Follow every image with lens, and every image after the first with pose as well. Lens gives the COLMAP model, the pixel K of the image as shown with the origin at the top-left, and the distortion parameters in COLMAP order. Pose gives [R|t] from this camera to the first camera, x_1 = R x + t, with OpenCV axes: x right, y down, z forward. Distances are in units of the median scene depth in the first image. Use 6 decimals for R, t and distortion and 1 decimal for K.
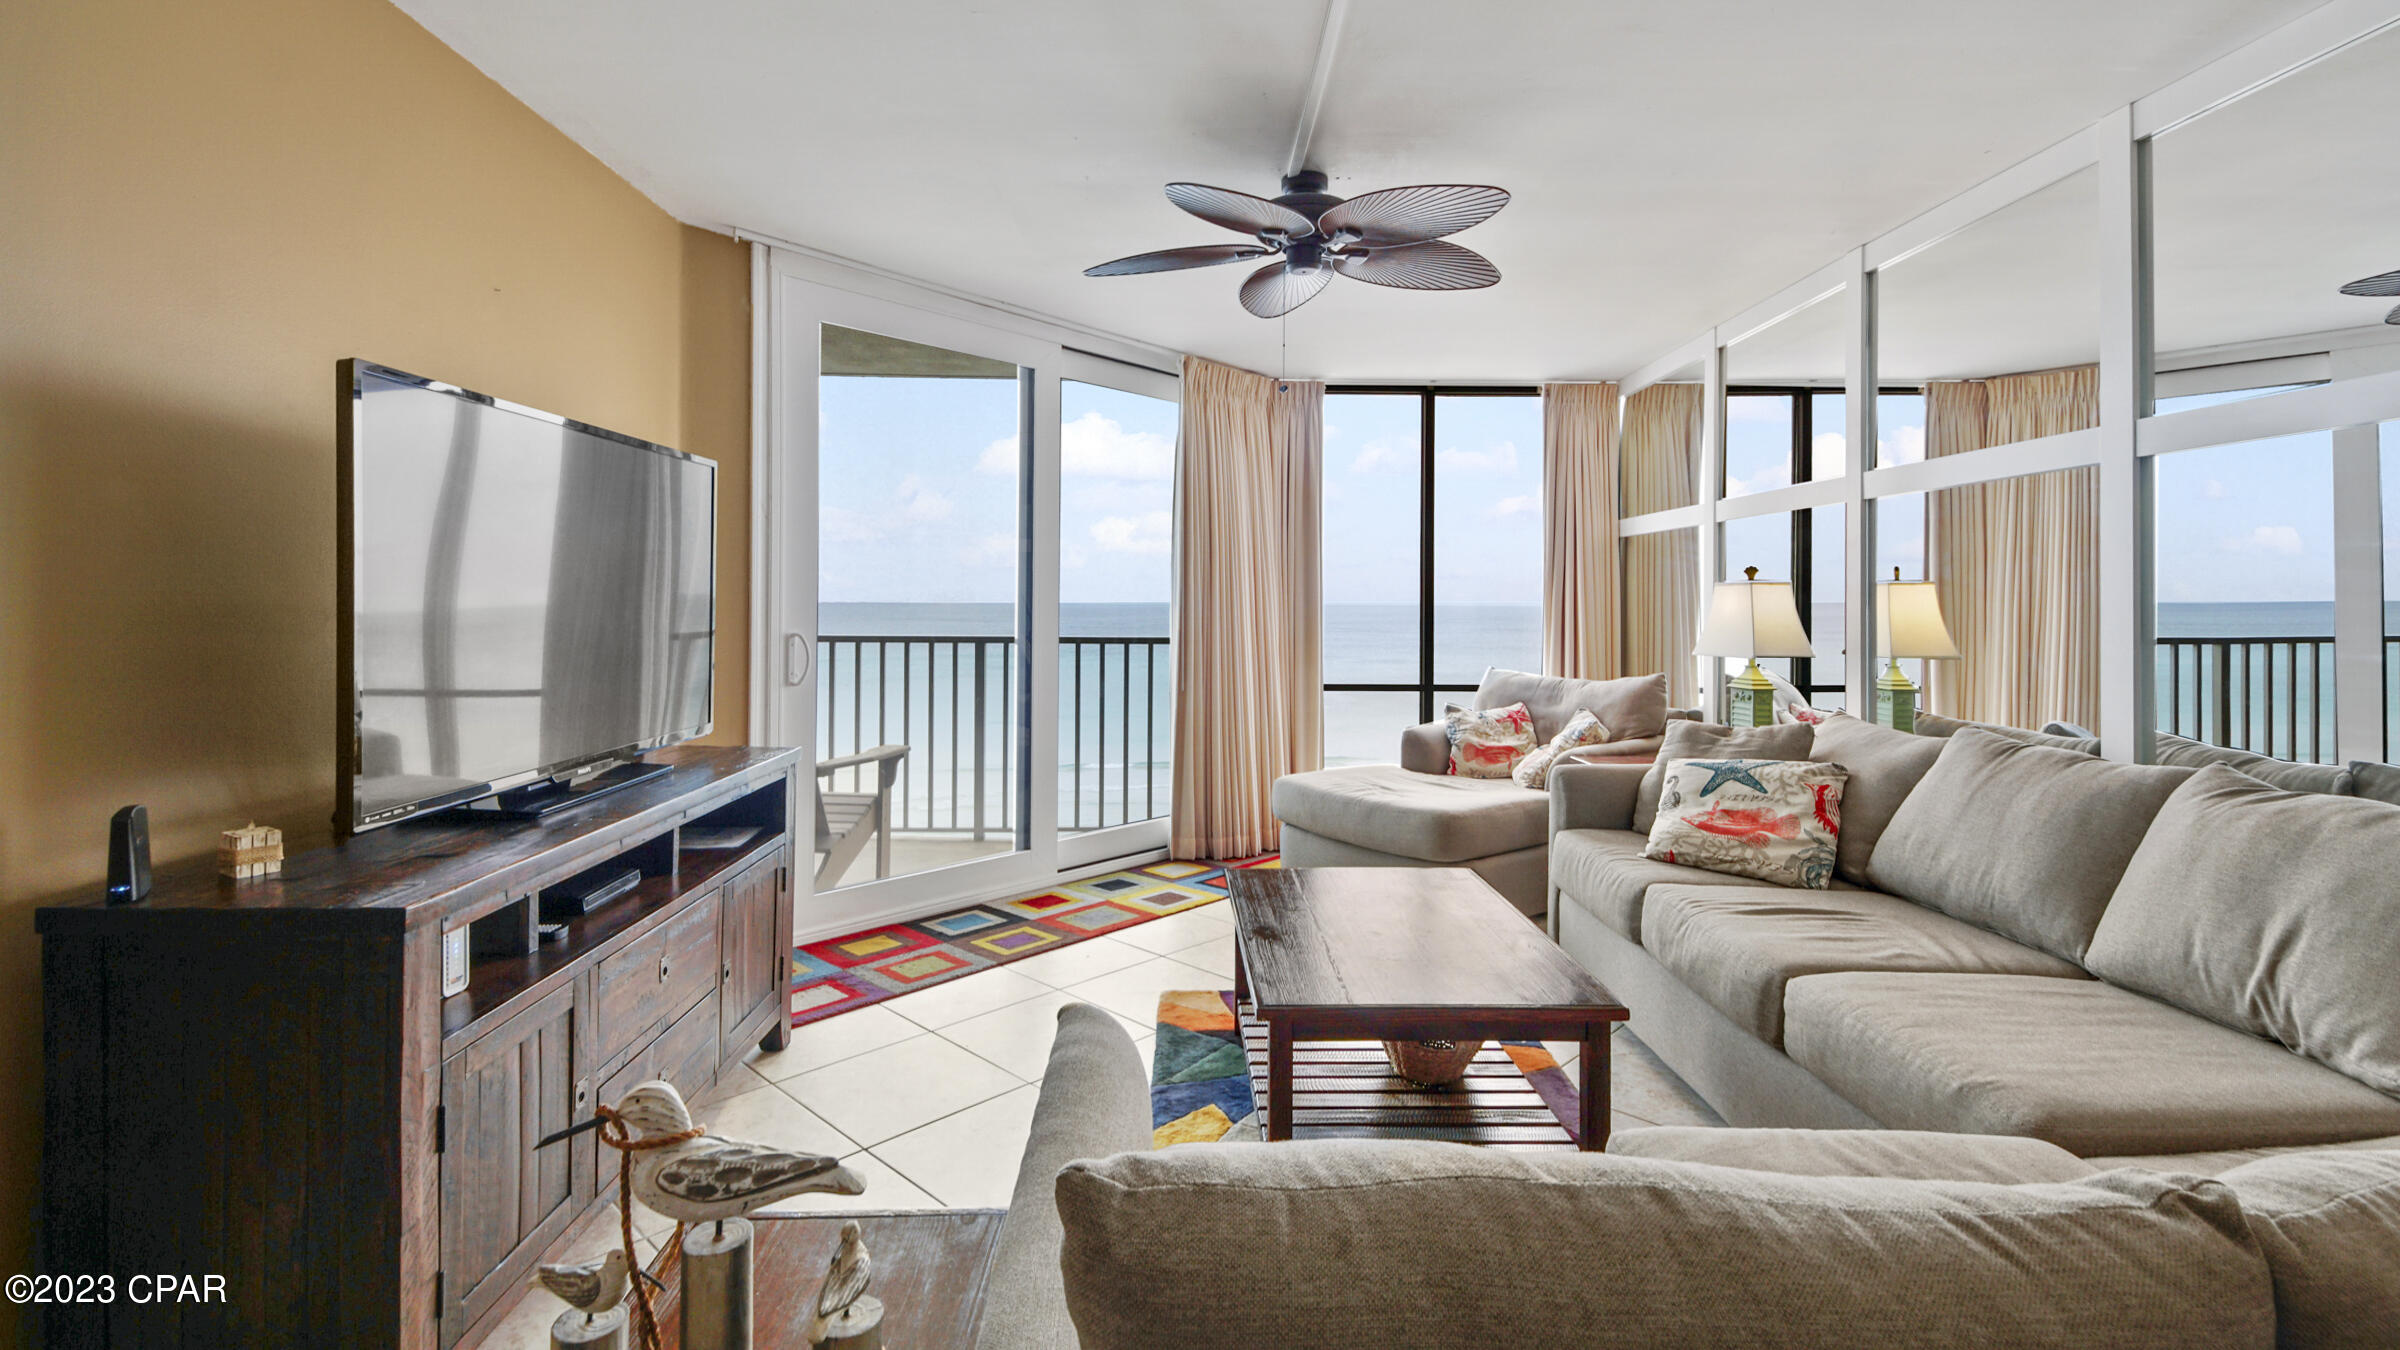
lens RADIAL K [[1086.6, 0, 1188.8], [0, 1086.6, 584.3], [0, 0, 1]] dist [0.018736, -0.002399]
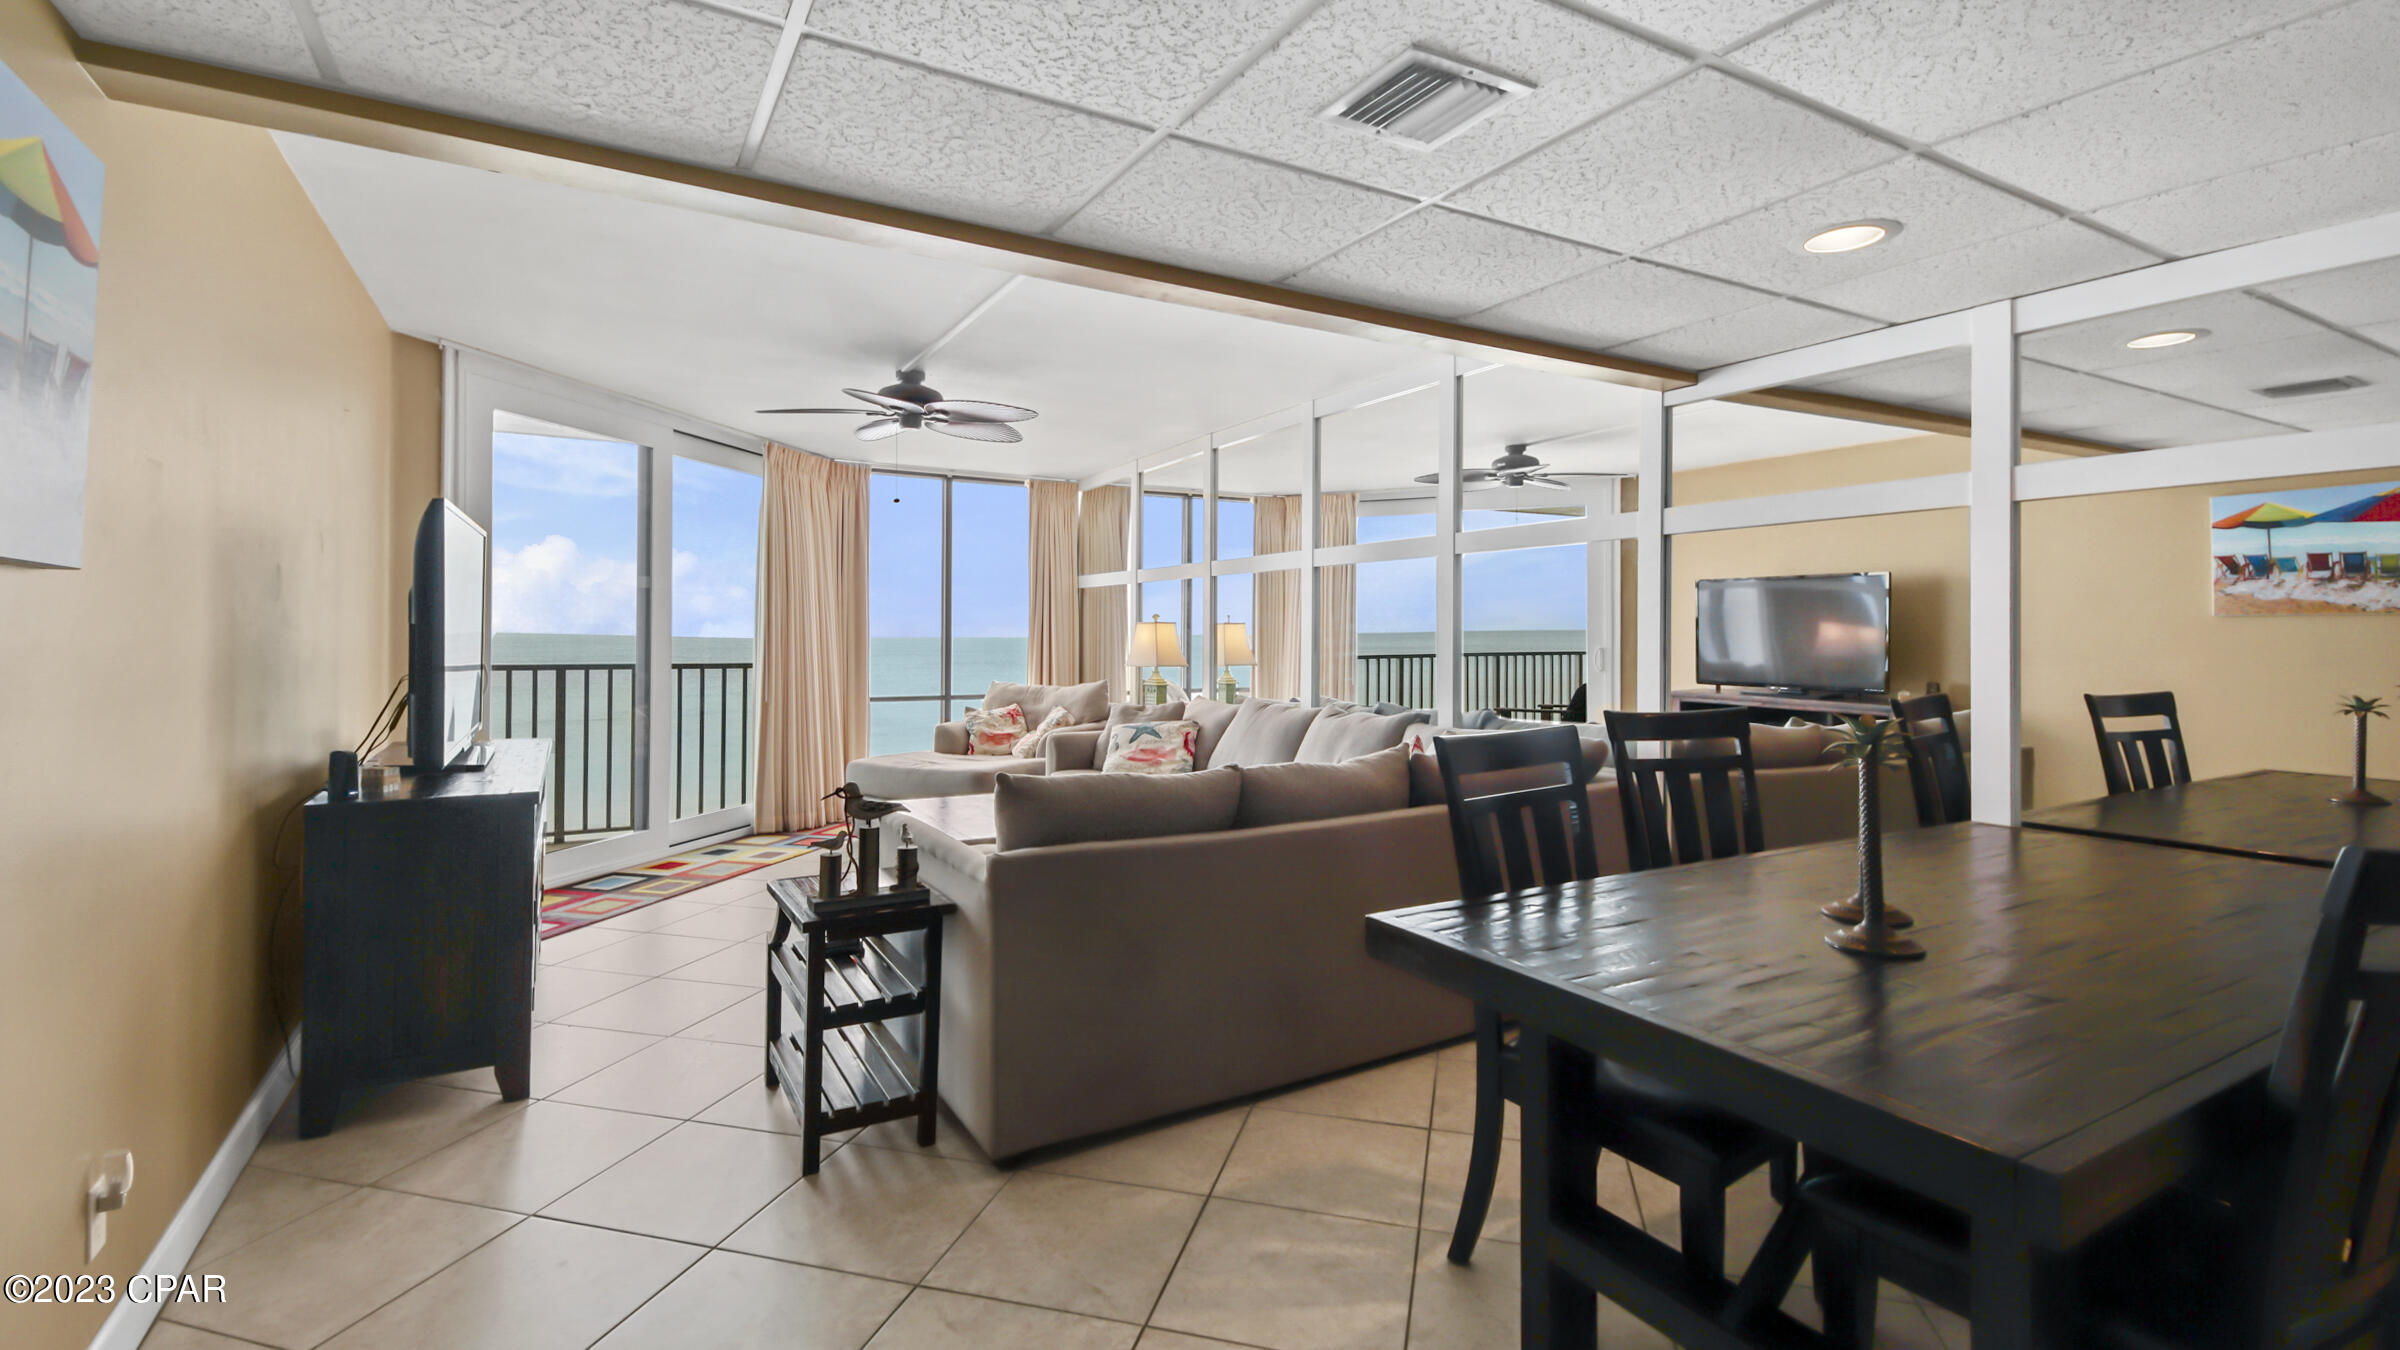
lens RADIAL K [[1086.6, 0, 1193.9], [0, 1086.6, 623.4], [0, 0, 1]] dist [0.018736, -0.002399]
pose [[0.875587, 0.003119, 0.483051, -0.196647], [-0.007854, 0.999939, 0.007779, -0.011369], [-0.482997, -0.010605, 0.875558, -0.399939]]
